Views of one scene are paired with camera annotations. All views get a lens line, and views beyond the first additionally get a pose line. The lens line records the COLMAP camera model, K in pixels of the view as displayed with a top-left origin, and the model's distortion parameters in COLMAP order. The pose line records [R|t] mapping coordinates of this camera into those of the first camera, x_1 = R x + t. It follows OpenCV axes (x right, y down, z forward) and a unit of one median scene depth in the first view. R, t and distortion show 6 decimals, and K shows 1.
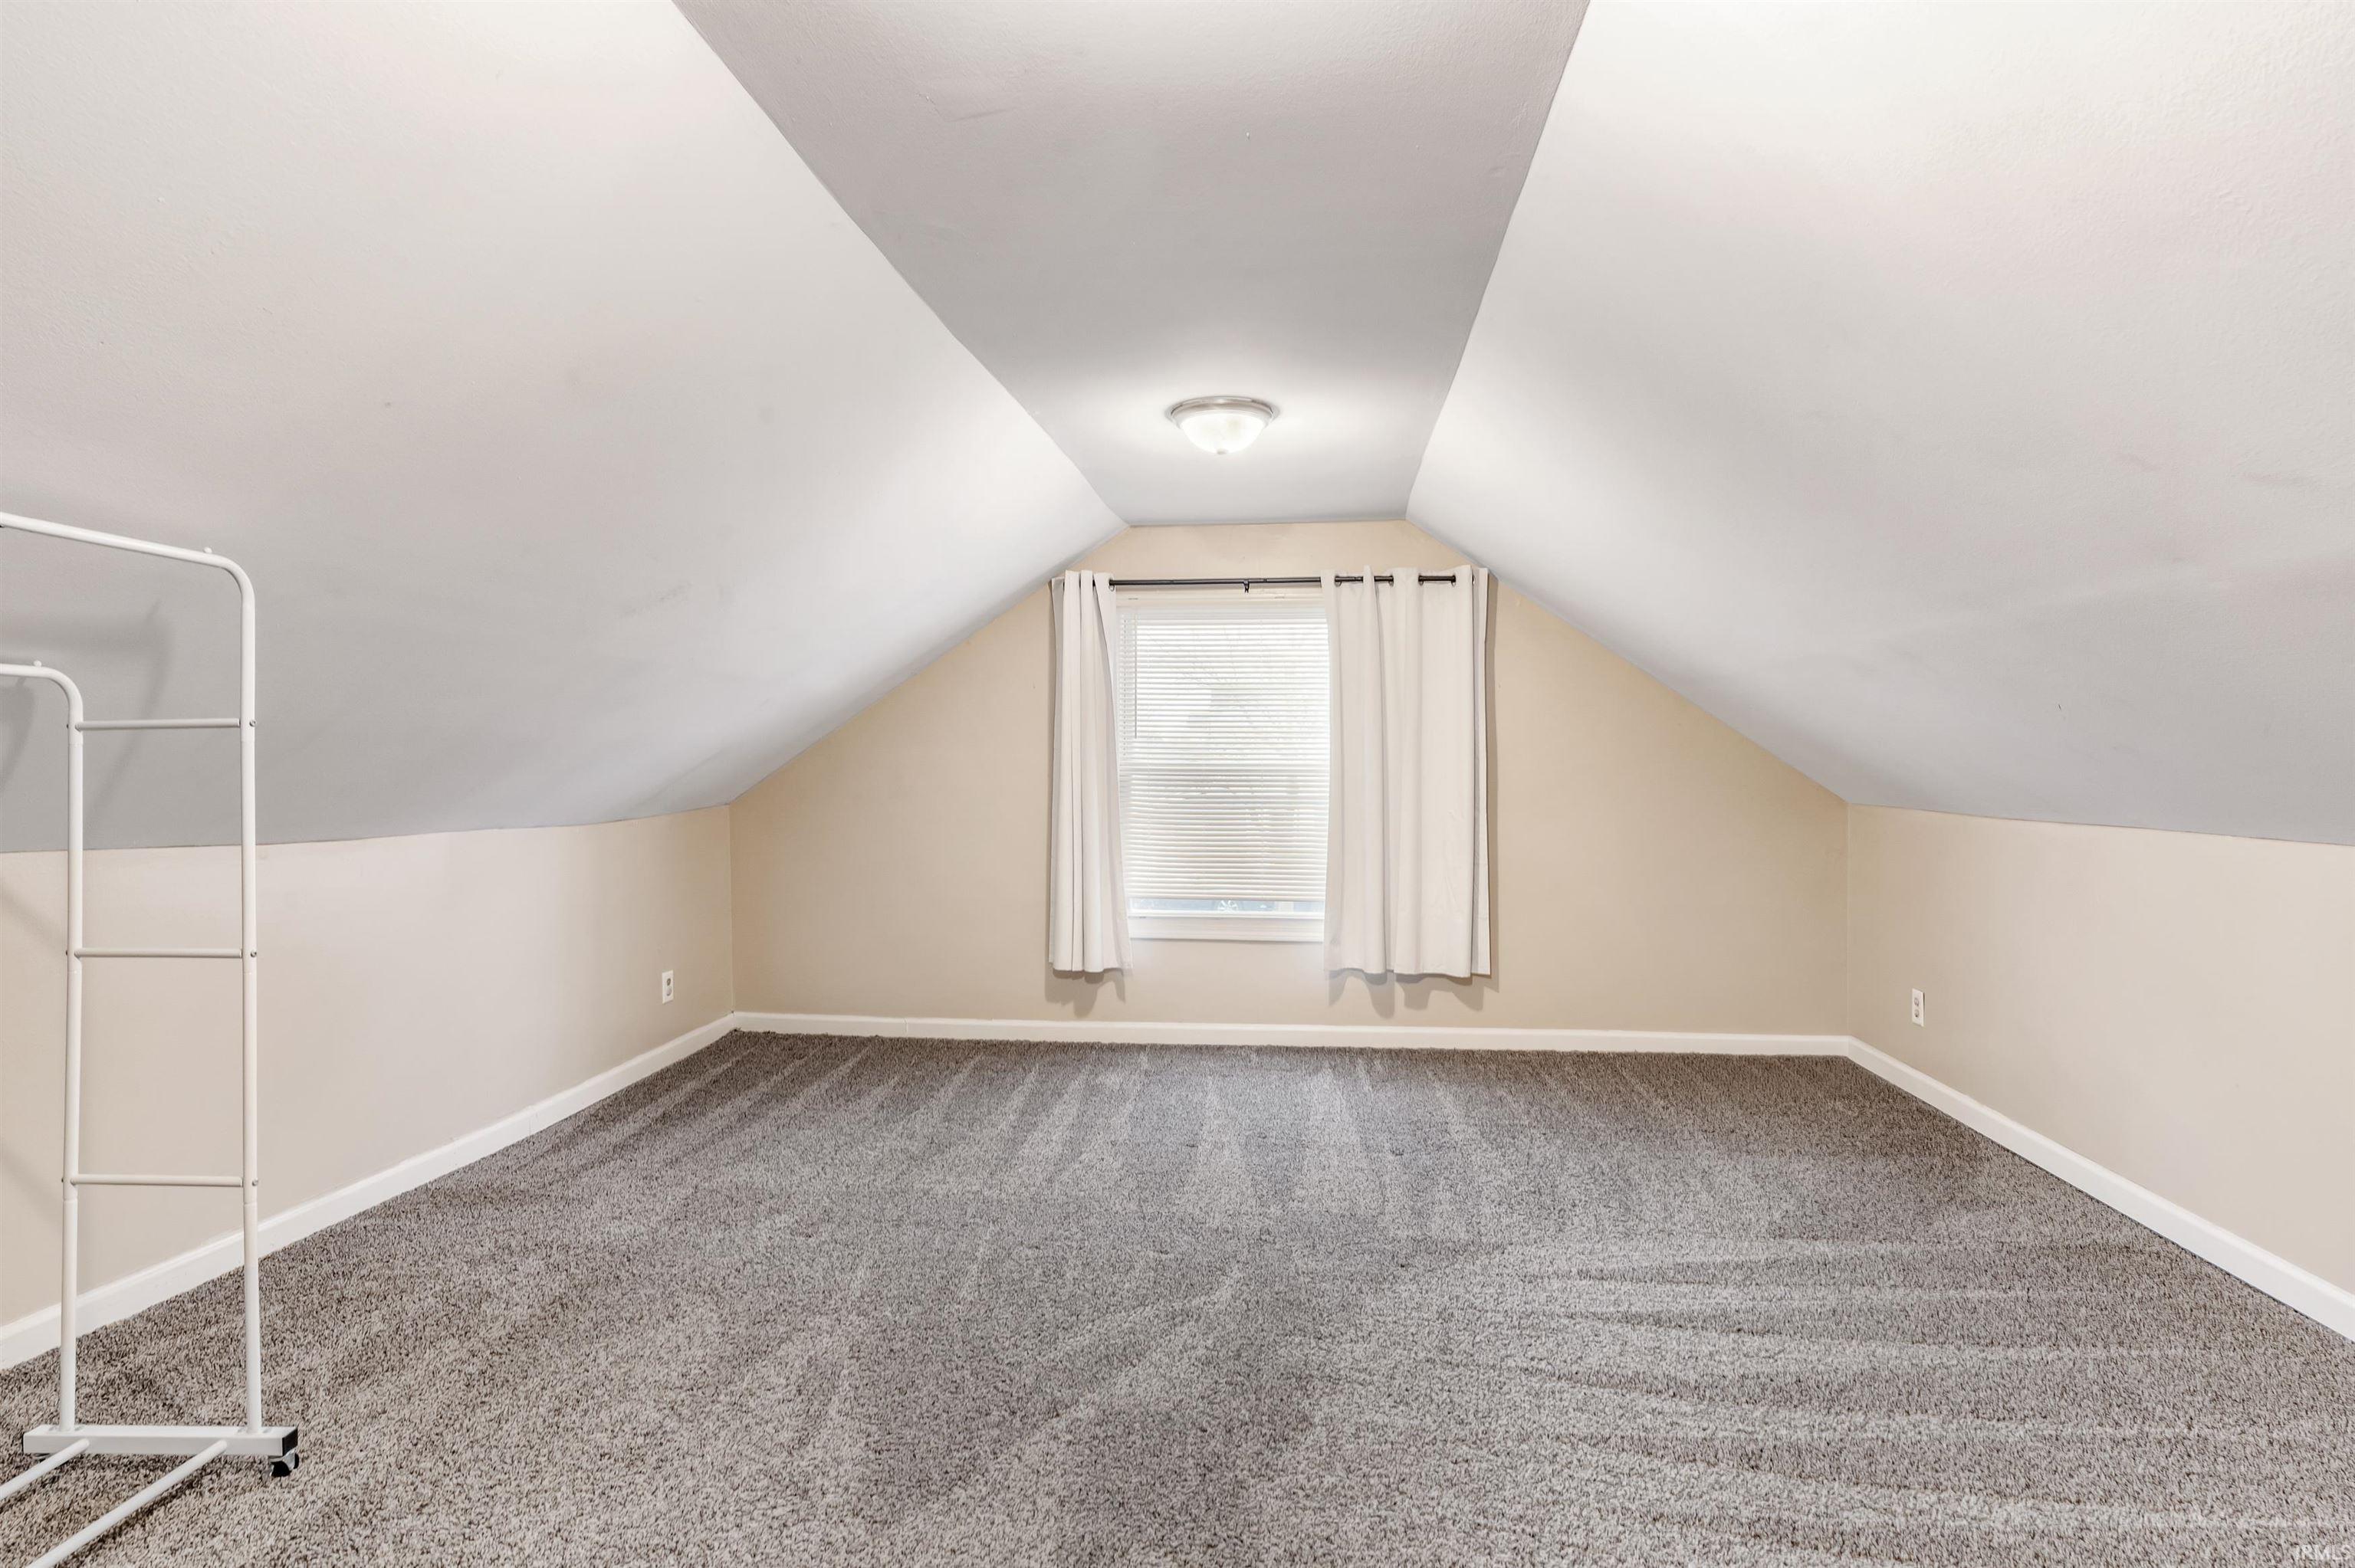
lens RADIAL K [[1231.8, 0, 1187.4], [0, 1231.8, 786.7], [0, 0, 1]] dist [-0.004064, 0.002657]
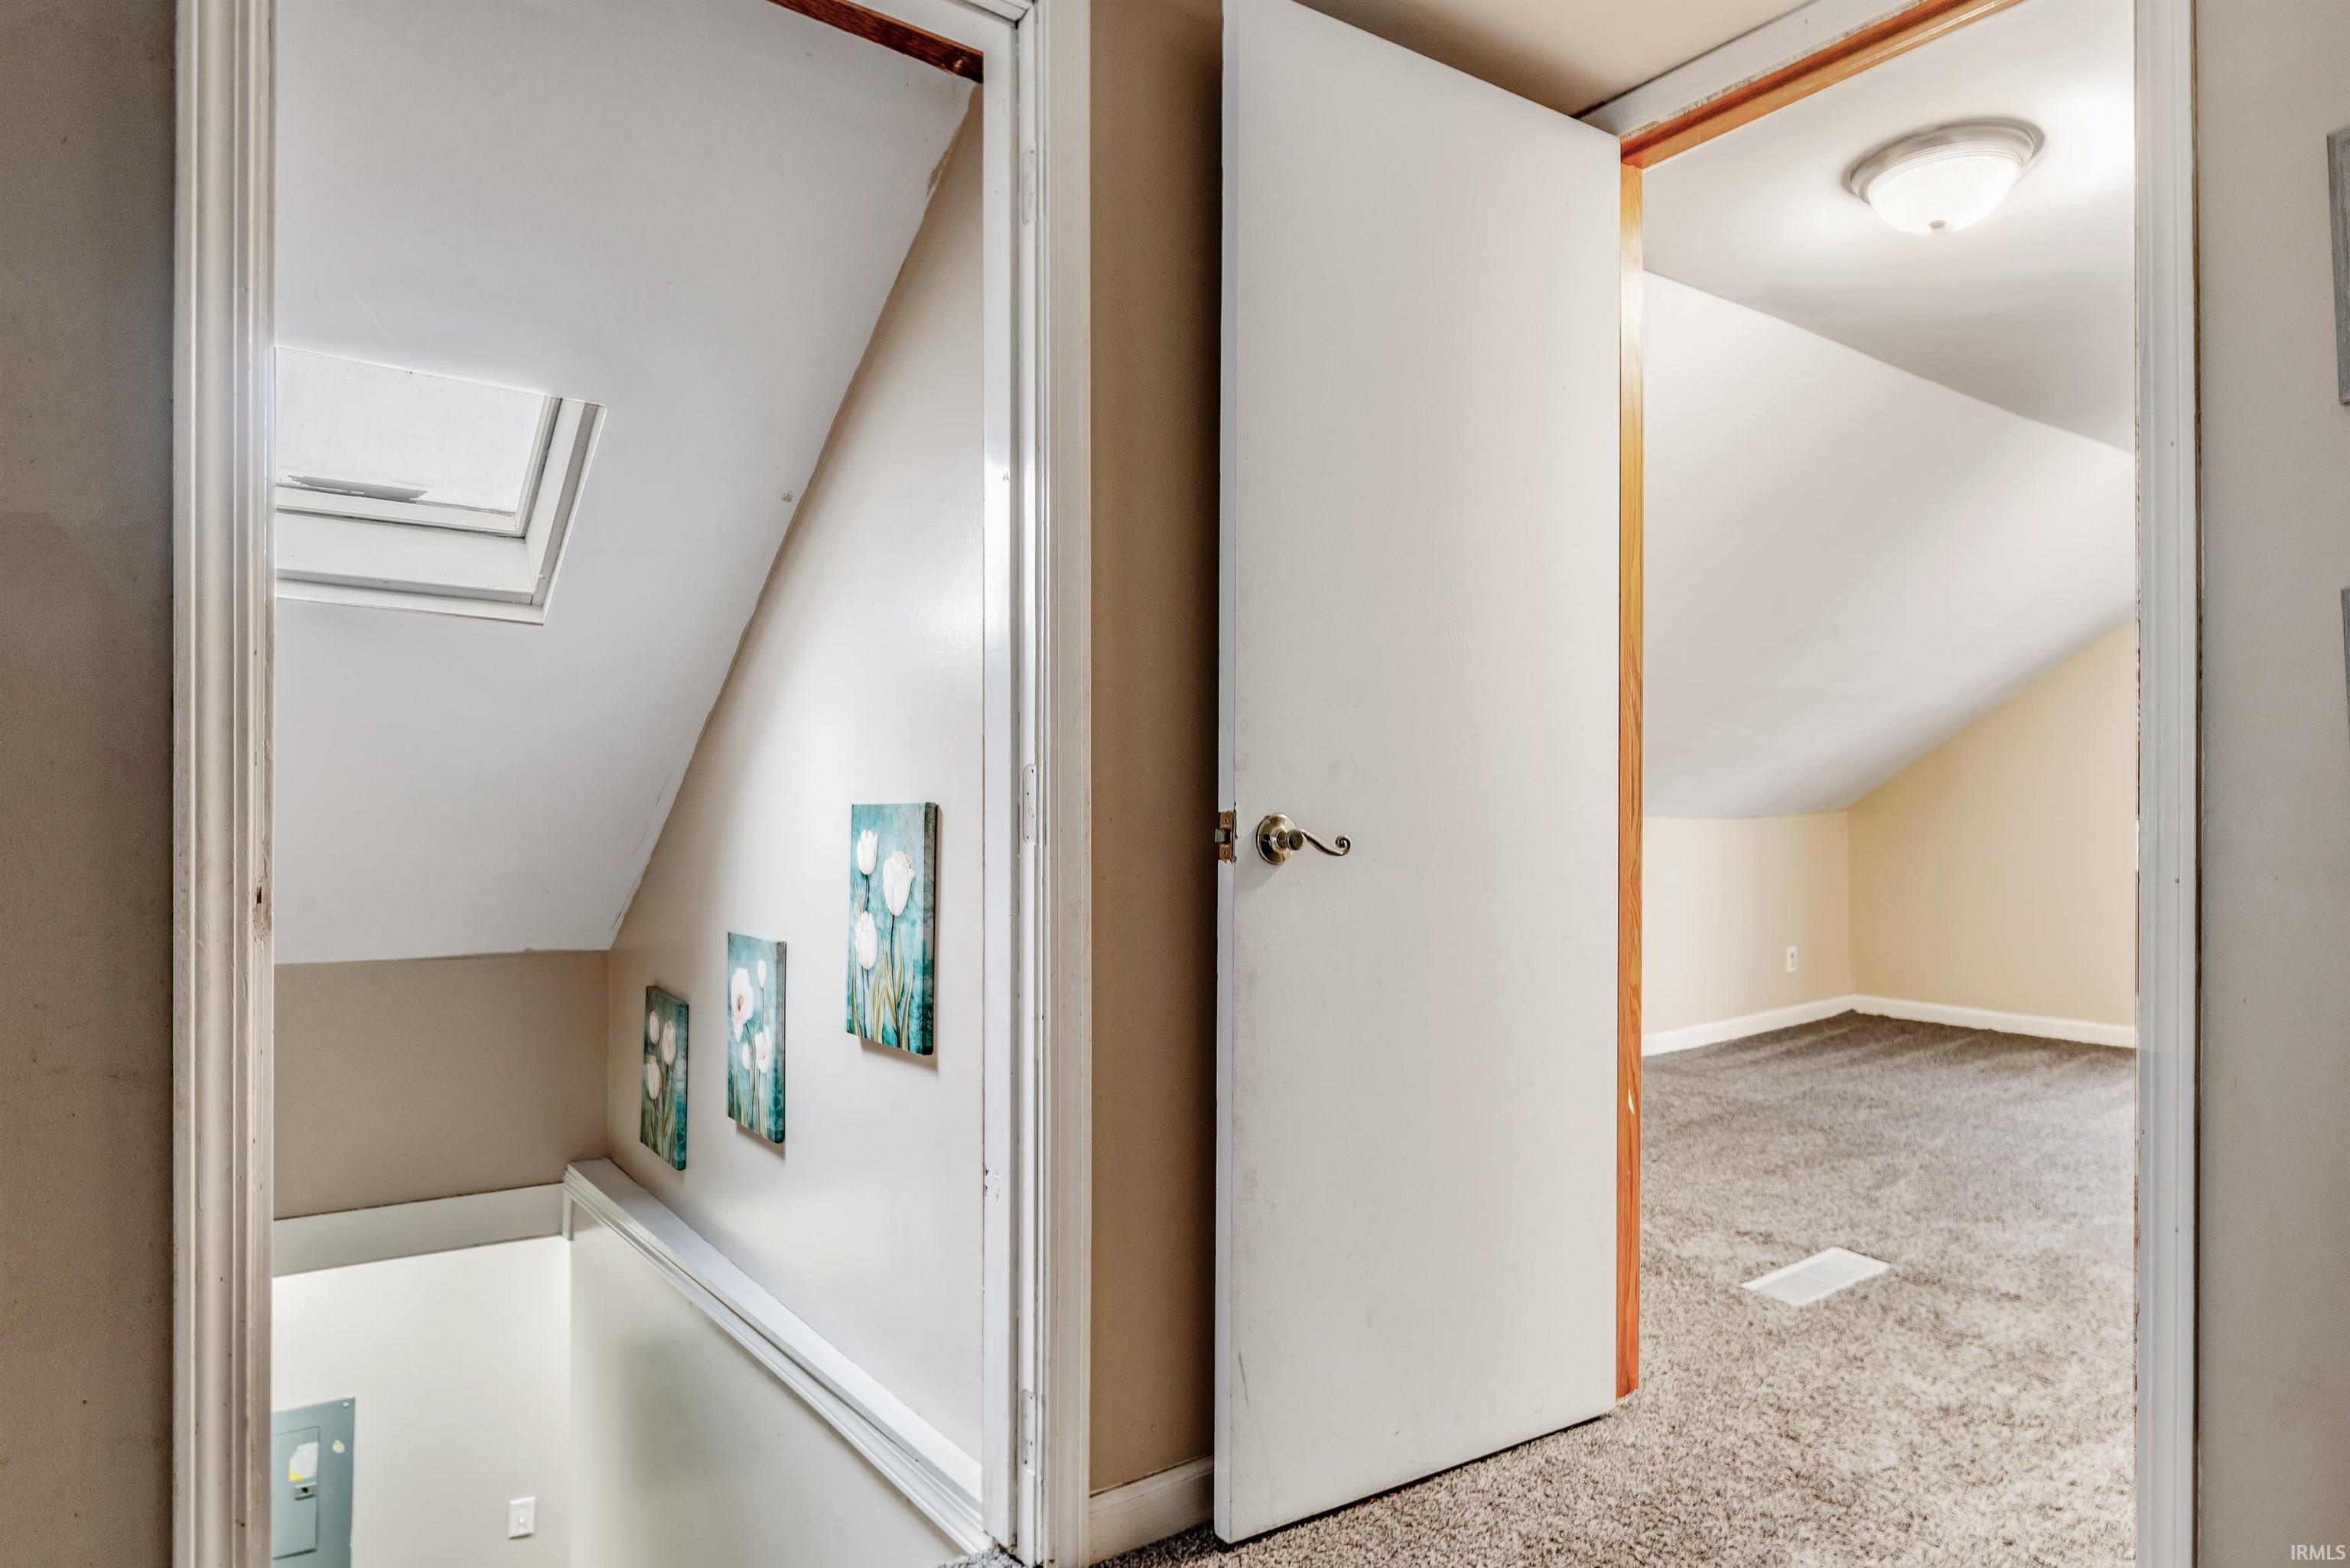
lens RADIAL K [[1384.5, 0, 1177.0], [0, 1384.5, 804.5], [0, 0, 1]] dist [-0.007674, 0.003411]
pose [[0.683169, 0.002966, -0.730254, 0.172023], [-0.015845, 0.999817, -0.010763, 0.041446], [0.730088, 0.018924, 0.683091, -0.409129]]
